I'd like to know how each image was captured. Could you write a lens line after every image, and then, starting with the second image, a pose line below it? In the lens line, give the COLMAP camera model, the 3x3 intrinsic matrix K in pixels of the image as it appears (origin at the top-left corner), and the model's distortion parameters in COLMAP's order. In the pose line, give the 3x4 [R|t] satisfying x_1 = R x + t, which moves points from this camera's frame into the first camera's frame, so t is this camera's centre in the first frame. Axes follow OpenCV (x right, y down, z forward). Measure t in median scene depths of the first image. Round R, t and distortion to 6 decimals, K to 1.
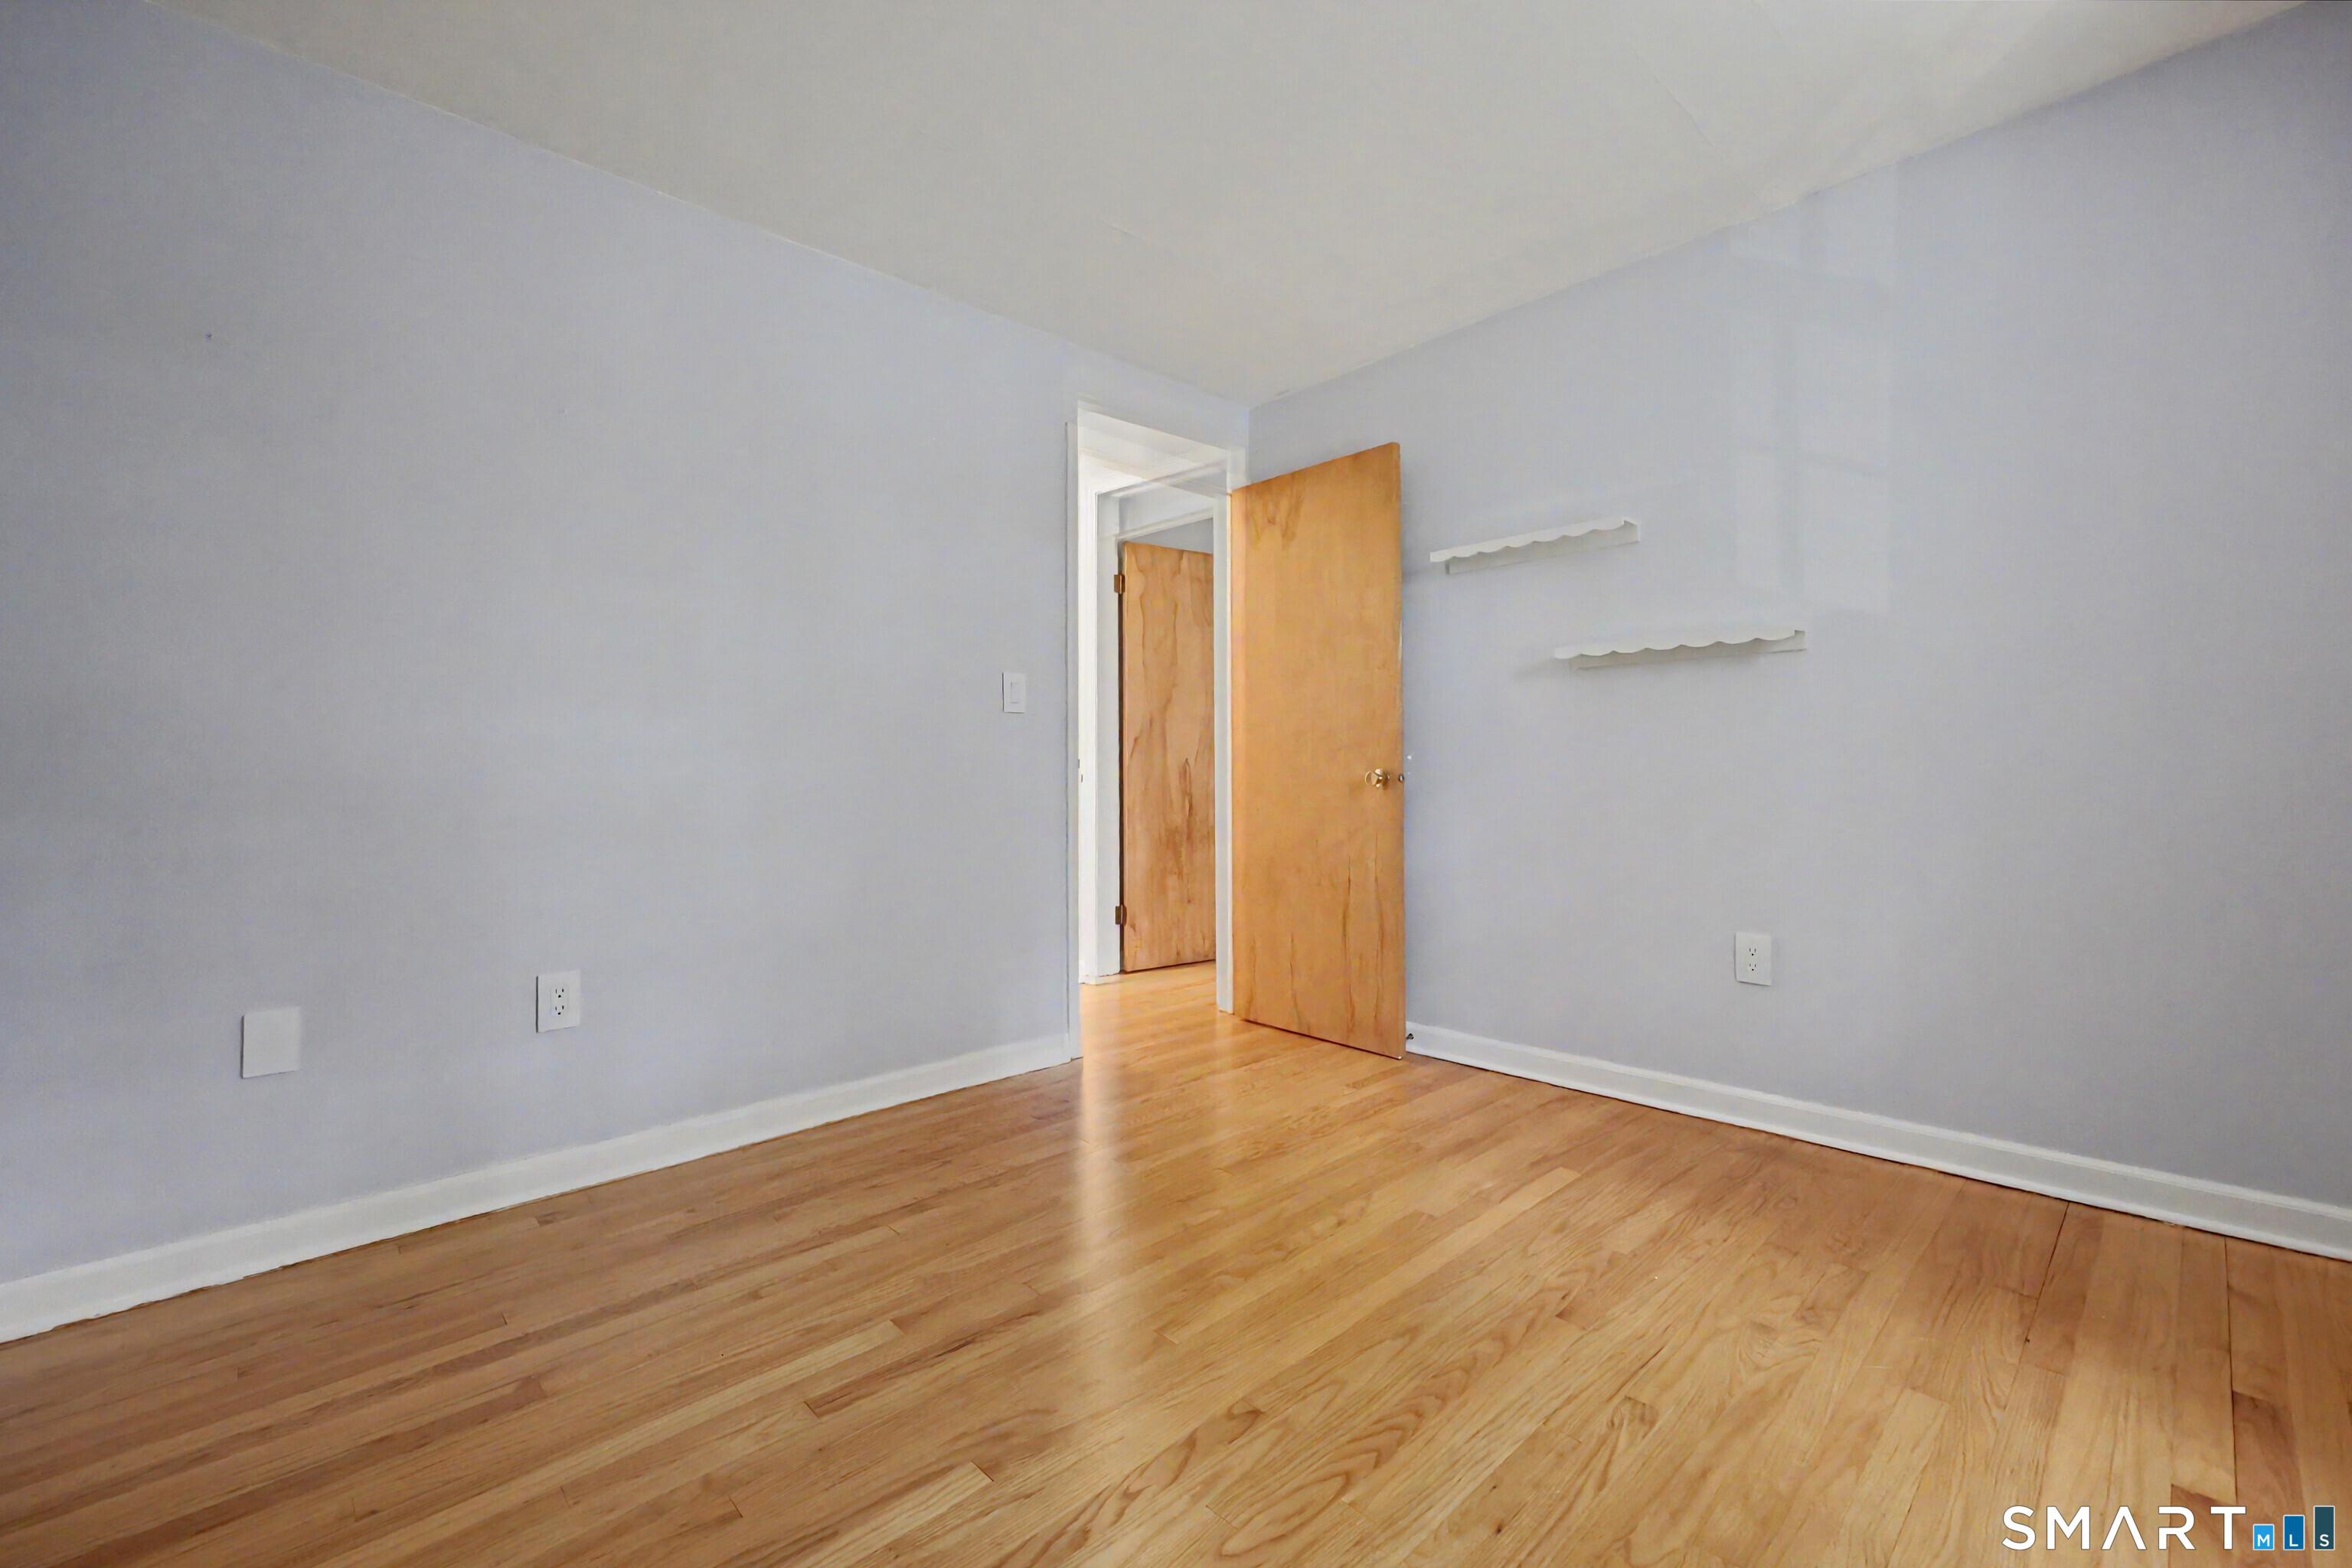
lens RADIAL K [[955.5, 0, 1217.2], [0, 955.5, 748.2], [0, 0, 1]] dist [-0.001315, -0.000409]
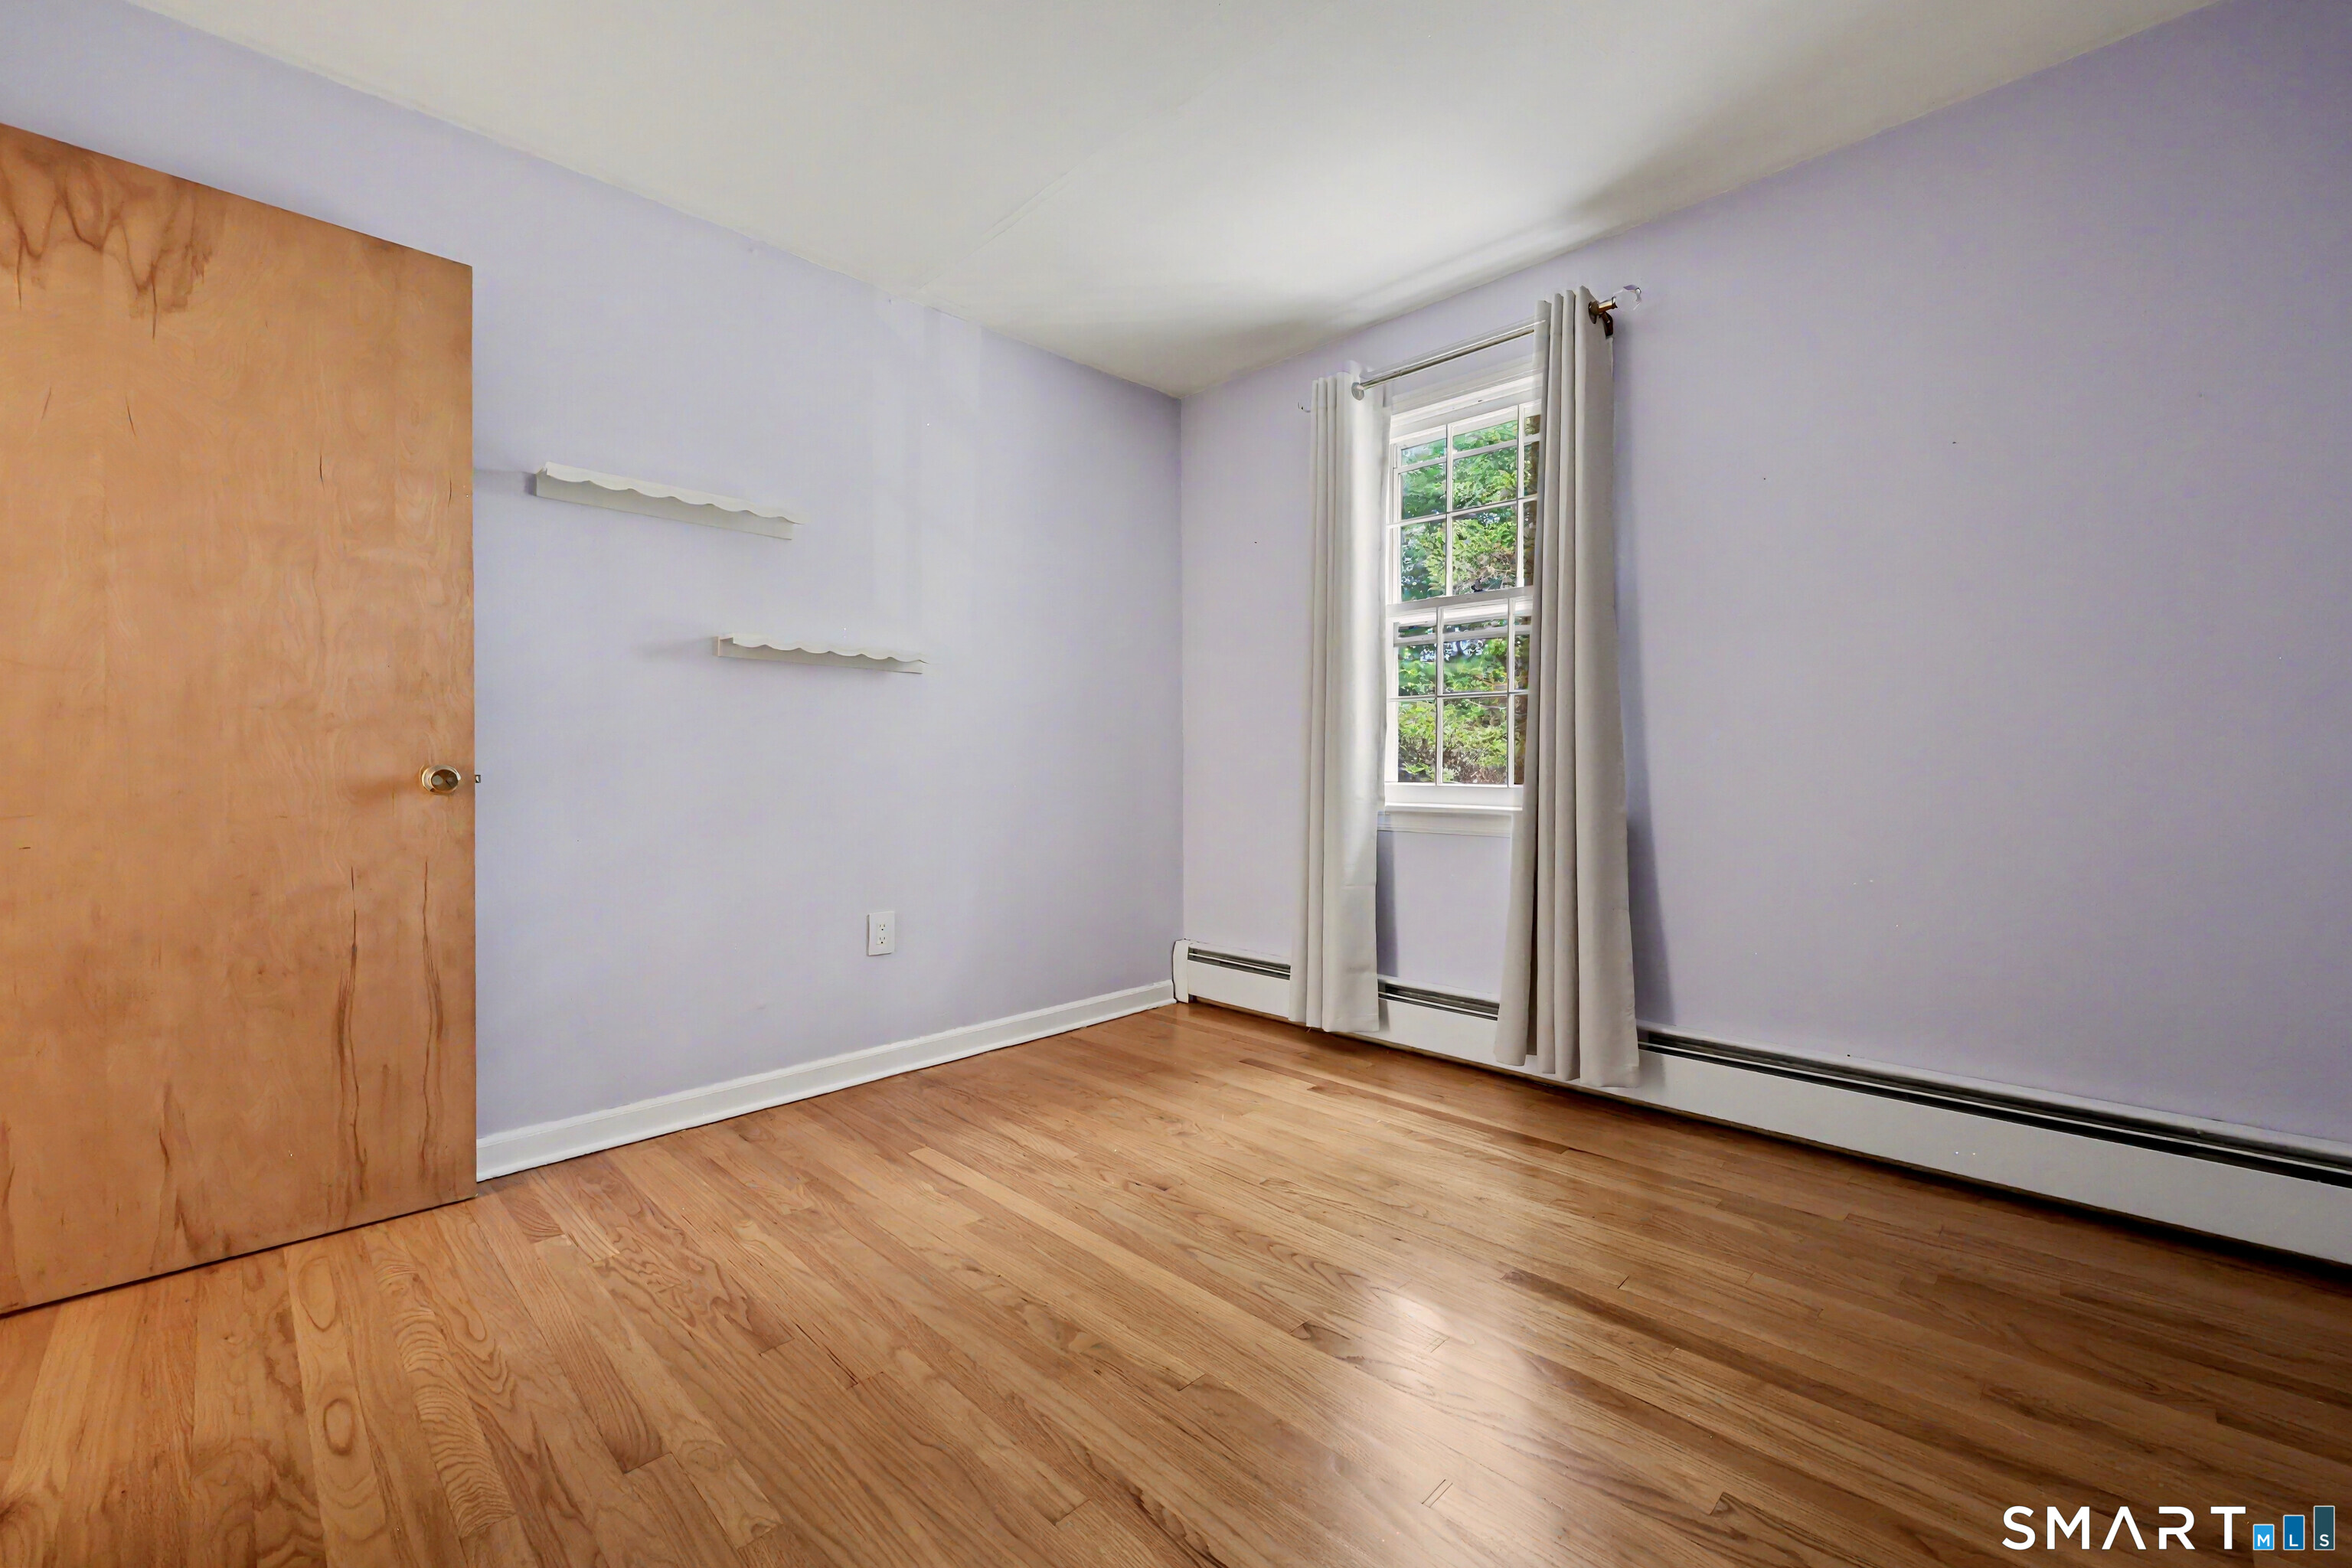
lens RADIAL K [[955.5, 0, 1186.5], [0, 955.5, 788.1], [0, 0, 1]] dist [-0.001315, -0.000409]
pose [[-0.007788, -0.009275, 0.999927, -0.681671], [-0.026031, 0.999620, 0.009069, 0.027260], [-0.999631, -0.025958, -0.008027, 0.725770]]
